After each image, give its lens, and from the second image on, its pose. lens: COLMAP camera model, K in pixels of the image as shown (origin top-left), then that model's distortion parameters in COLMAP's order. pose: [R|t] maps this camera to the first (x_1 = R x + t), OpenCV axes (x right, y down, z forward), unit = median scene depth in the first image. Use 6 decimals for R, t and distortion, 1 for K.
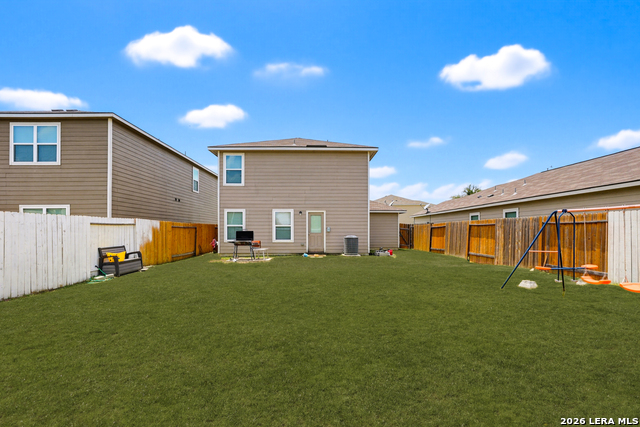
lens RADIAL K [[303.5, 0, 315.0], [0, 303.5, 231.0], [0, 0, 1]] dist [-0.023744, -0.000037]
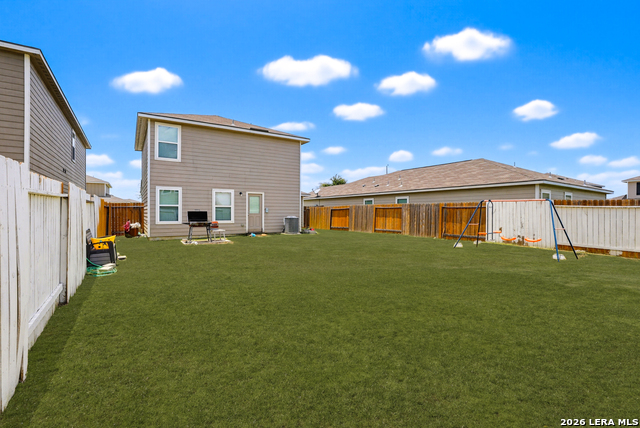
lens RADIAL K [[303.5, 0, 316.8], [0, 303.5, 212.5], [0, 0, 1]] dist [-0.023744, -0.000037]
pose [[0.850111, 0.004010, 0.526588, -0.369528], [-0.003921, 0.999991, -0.001285, 0.002759], [-0.526588, -0.000973, 0.850120, 0.012043]]
